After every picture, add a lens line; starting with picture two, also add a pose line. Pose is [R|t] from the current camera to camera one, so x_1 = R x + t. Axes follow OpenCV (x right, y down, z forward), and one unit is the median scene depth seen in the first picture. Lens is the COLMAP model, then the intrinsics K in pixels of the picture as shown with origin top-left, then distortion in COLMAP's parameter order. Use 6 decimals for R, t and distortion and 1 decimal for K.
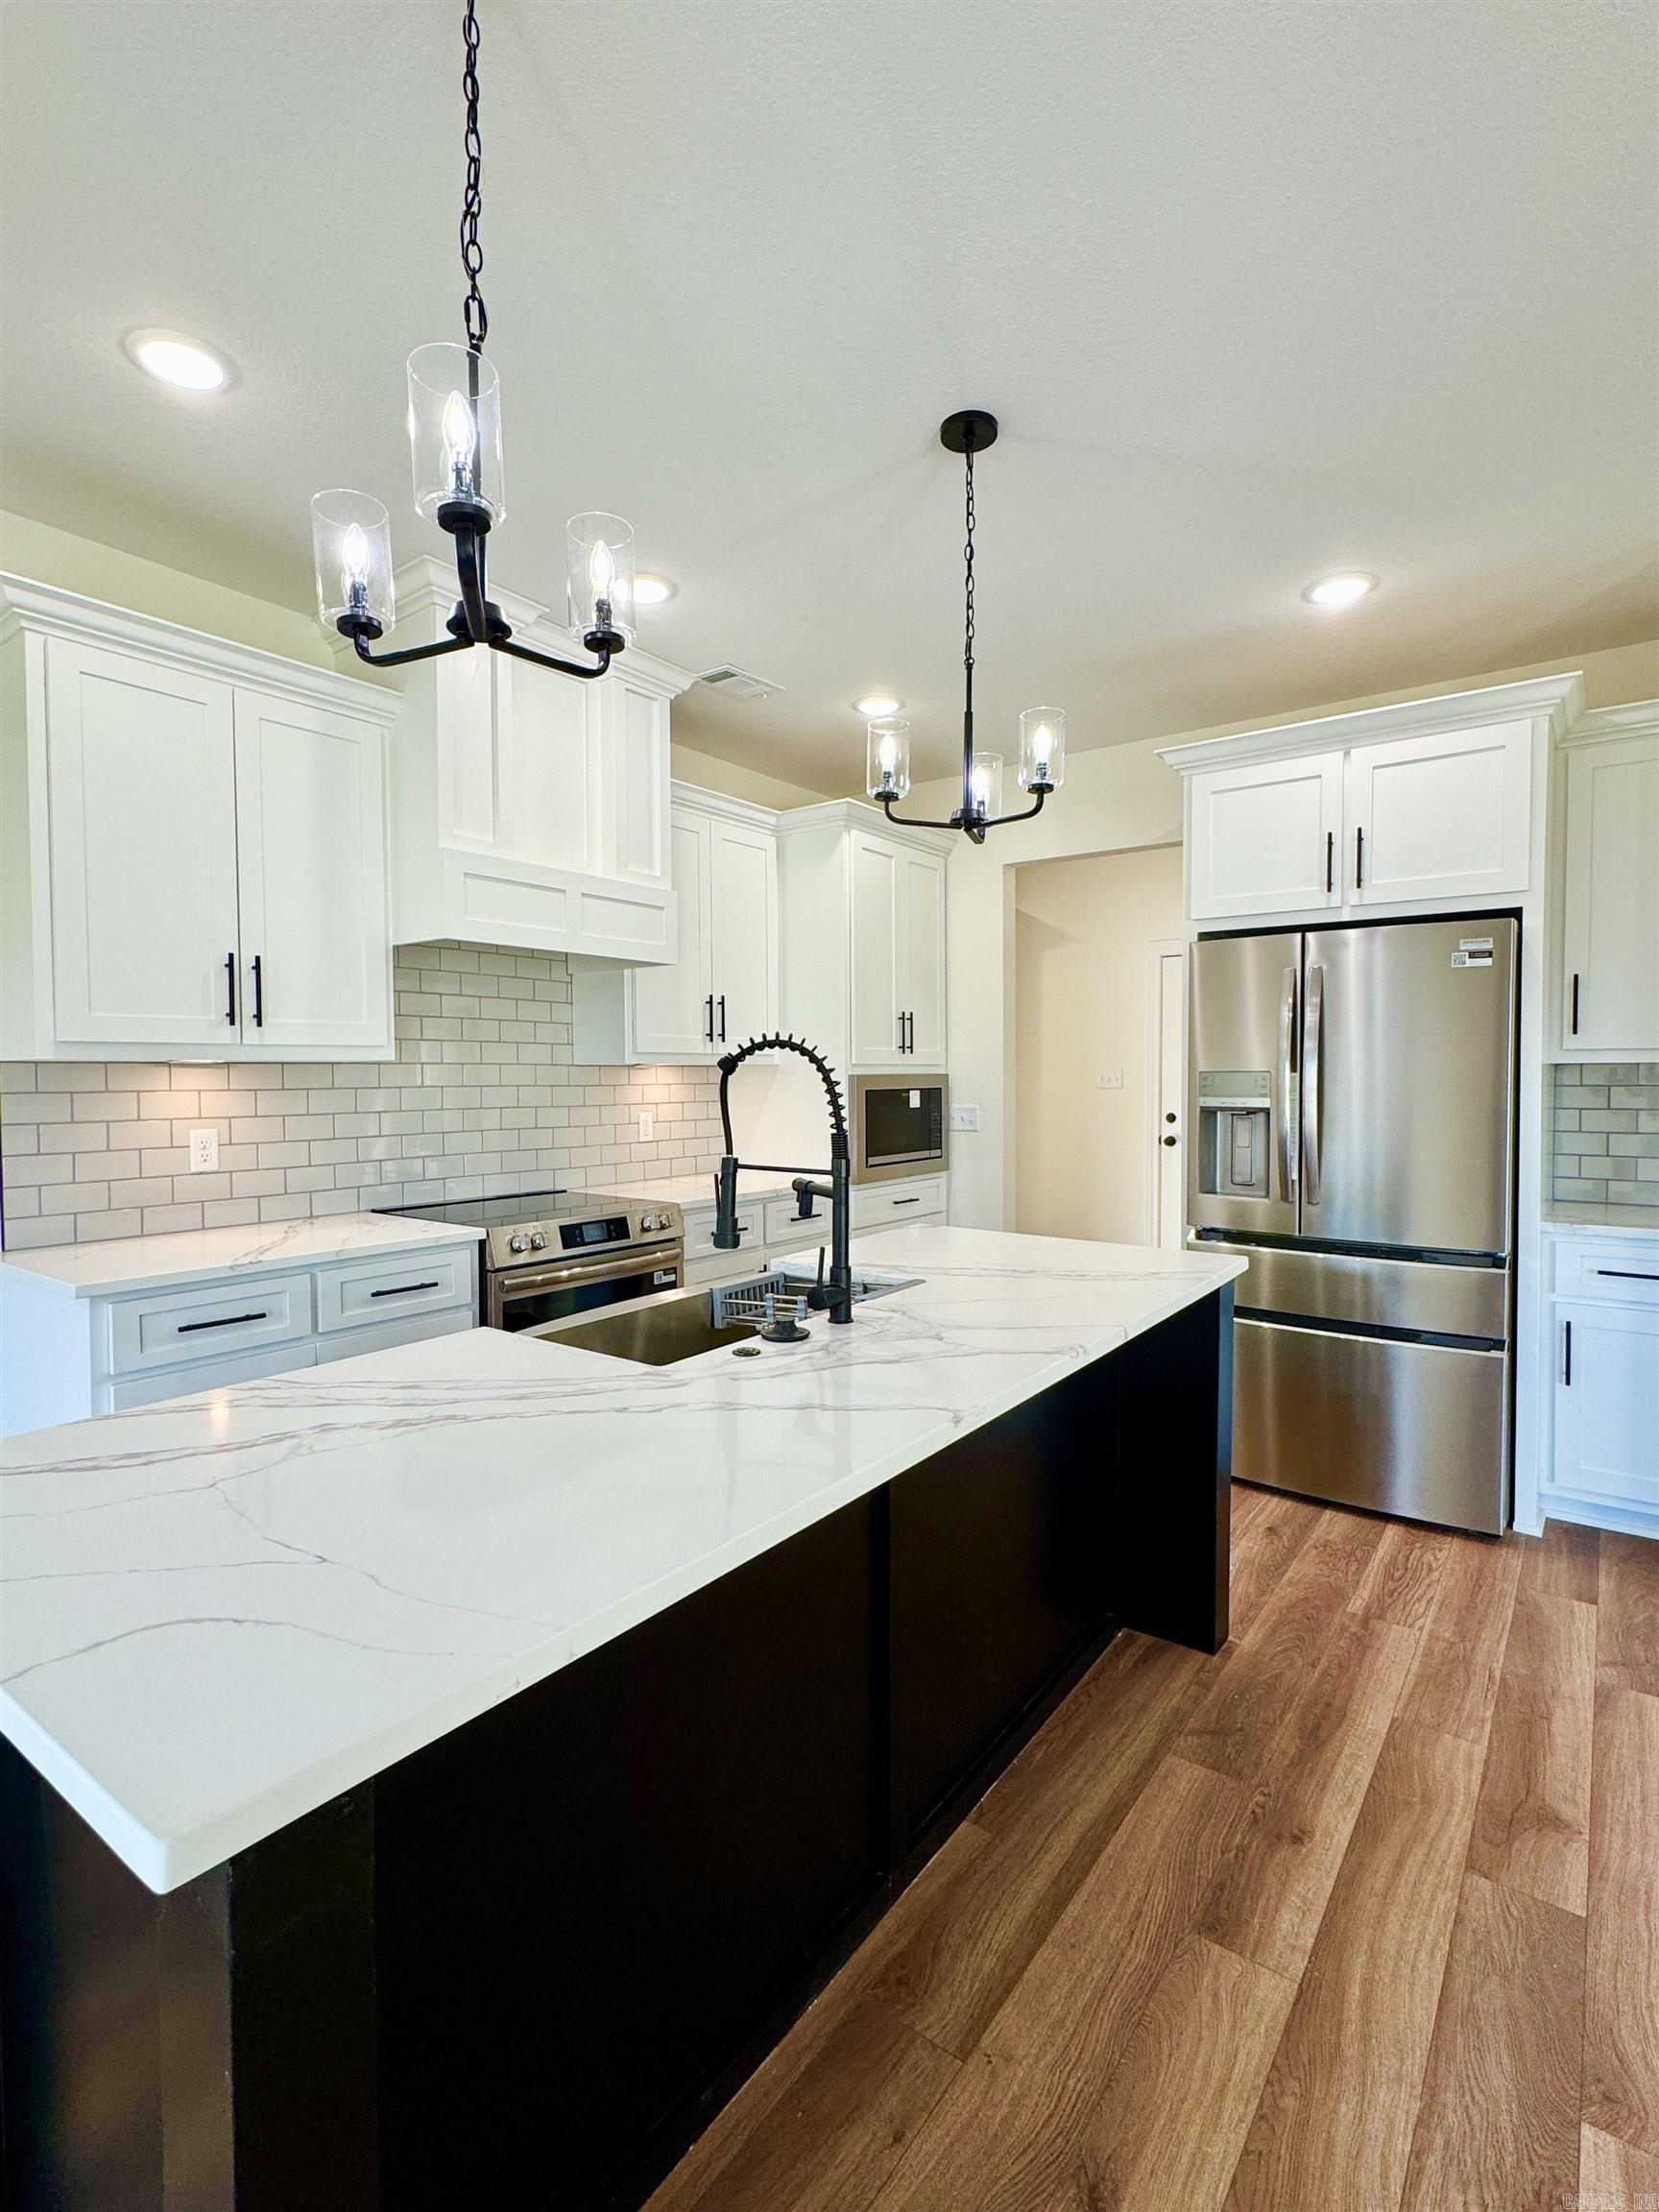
lens RADIAL K [[1042.4, 0, 825.5], [0, 1042.4, 1099.4], [0, 0, 1]] dist [-0.000356, 0.000155]
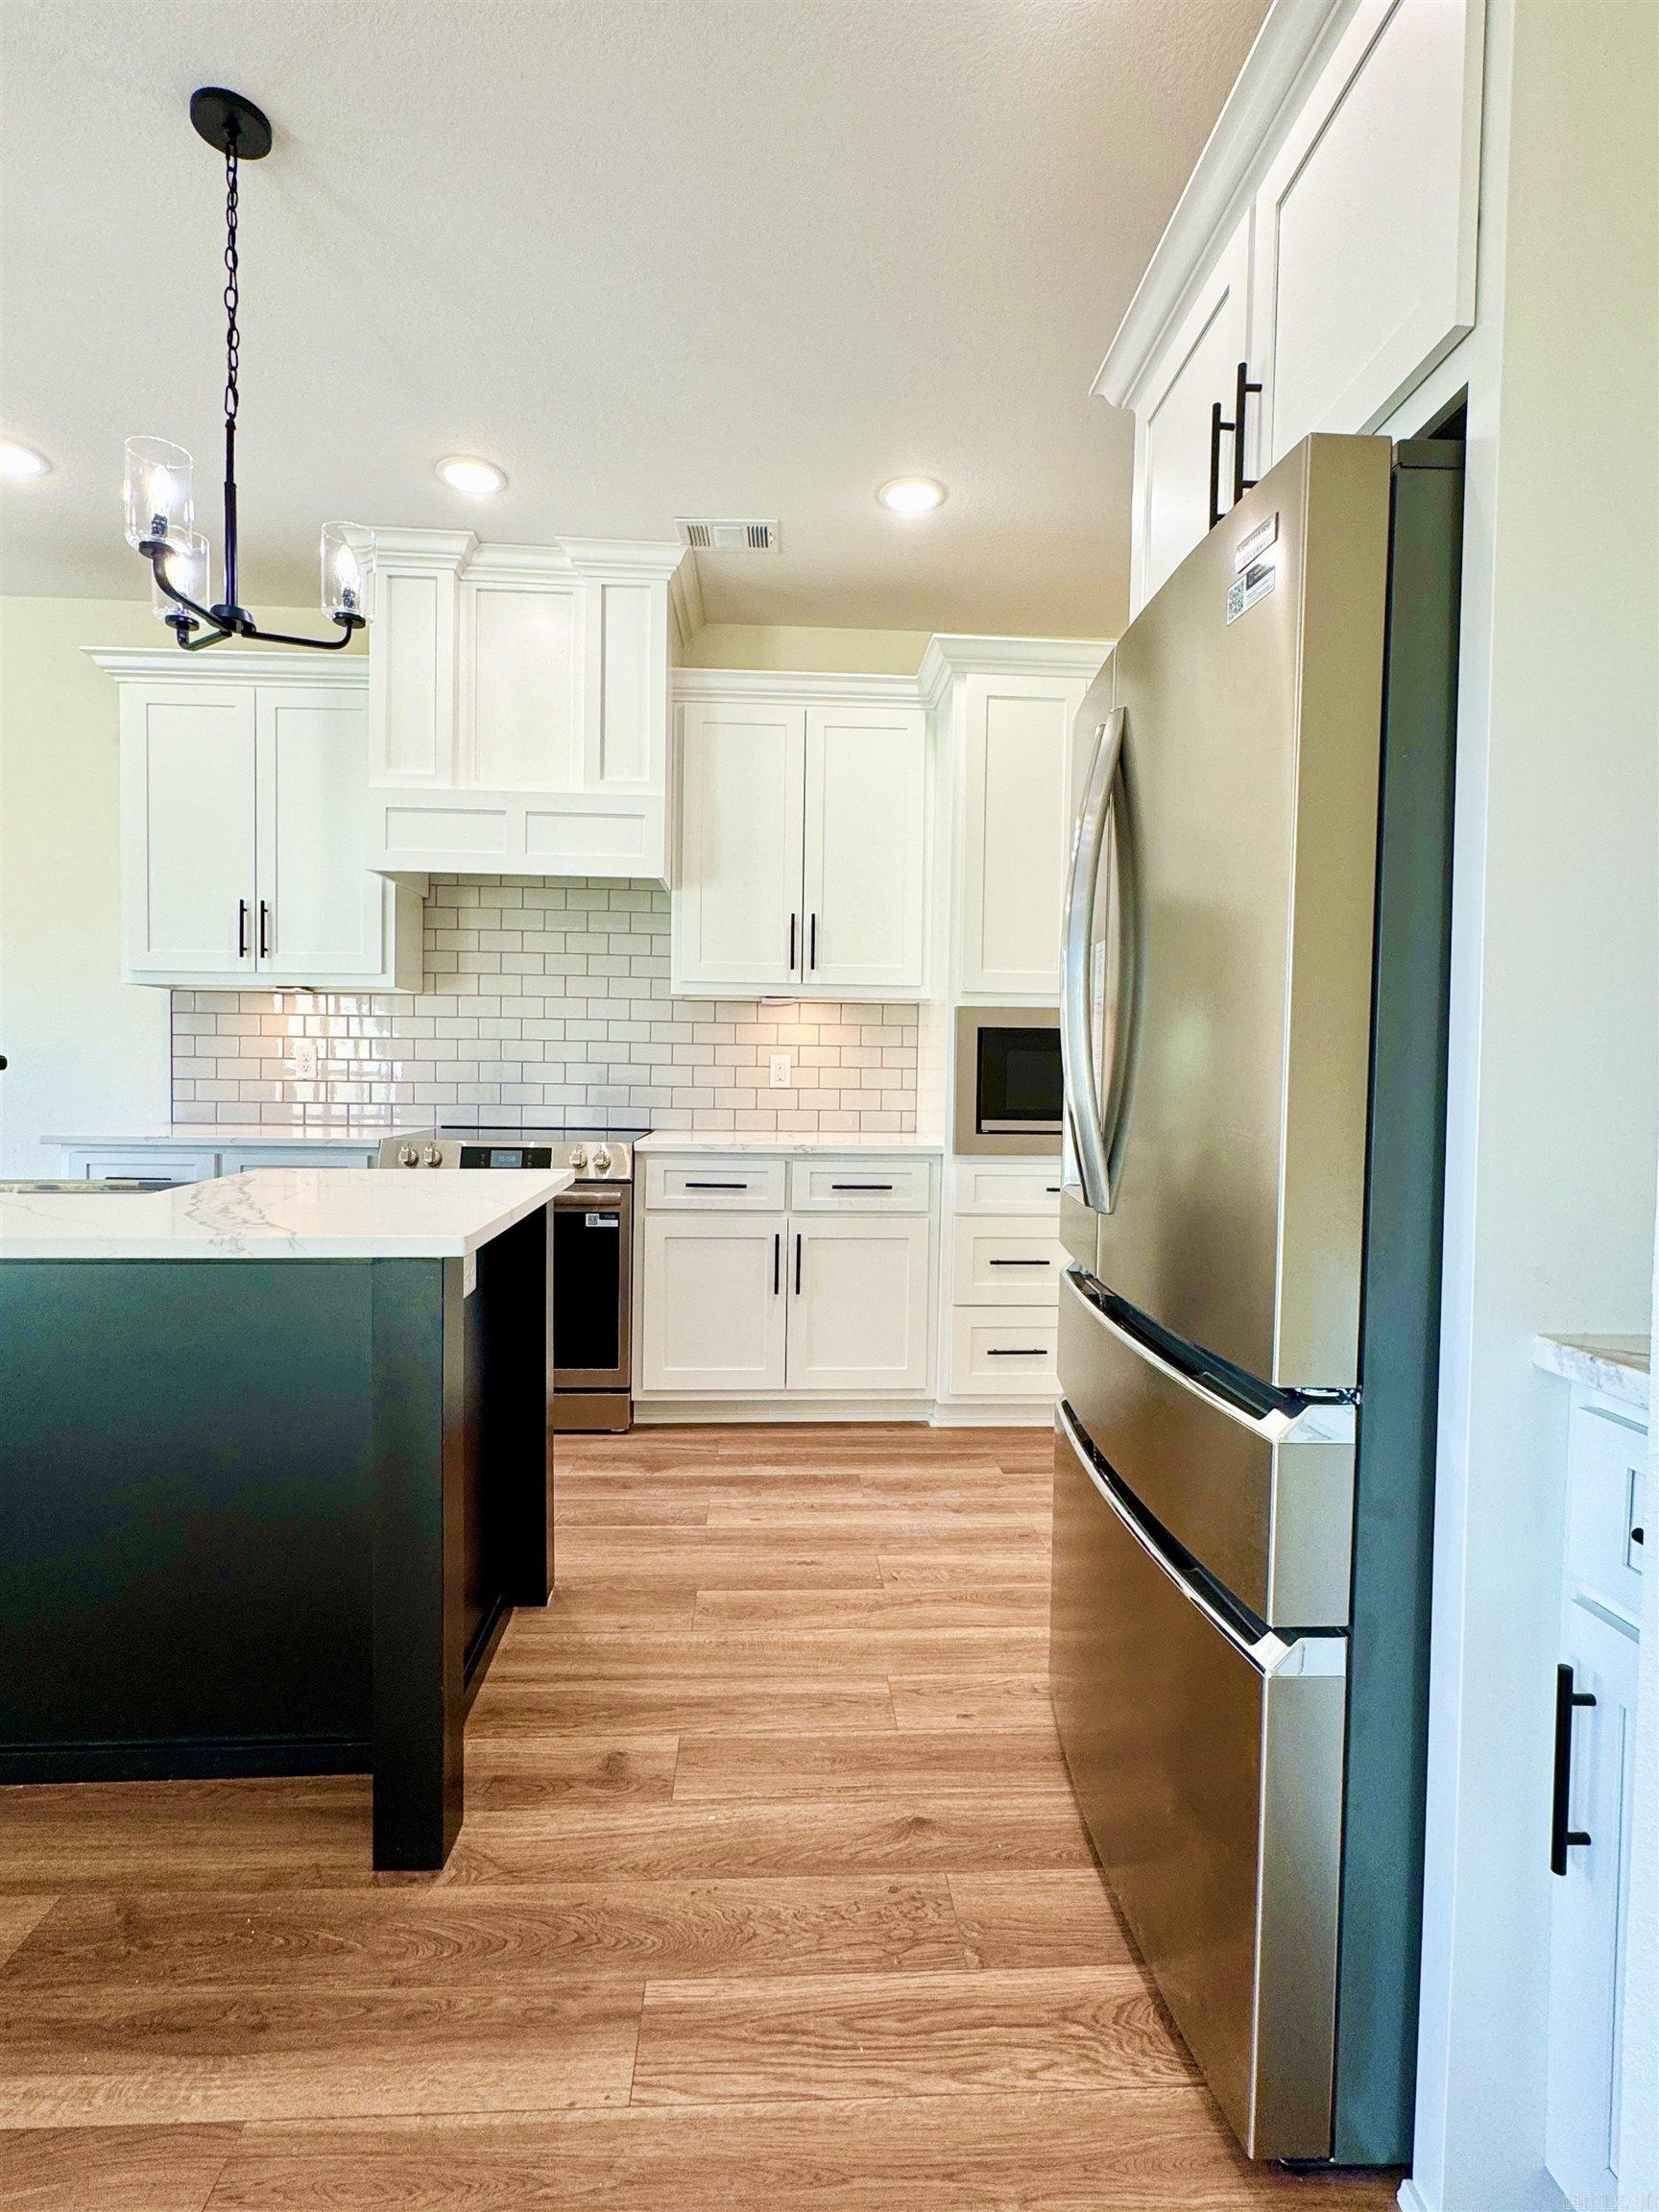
lens RADIAL K [[1079.6, 0, 843.8], [0, 1079.6, 1109.2], [0, 0, 1]] dist [-0.001086, -0.002053]
pose [[0.648839, 0.044813, -0.759605, 0.857128], [-0.036209, 0.998952, 0.028005, 0.047017], [0.760064, 0.009334, 0.649782, 0.667132]]
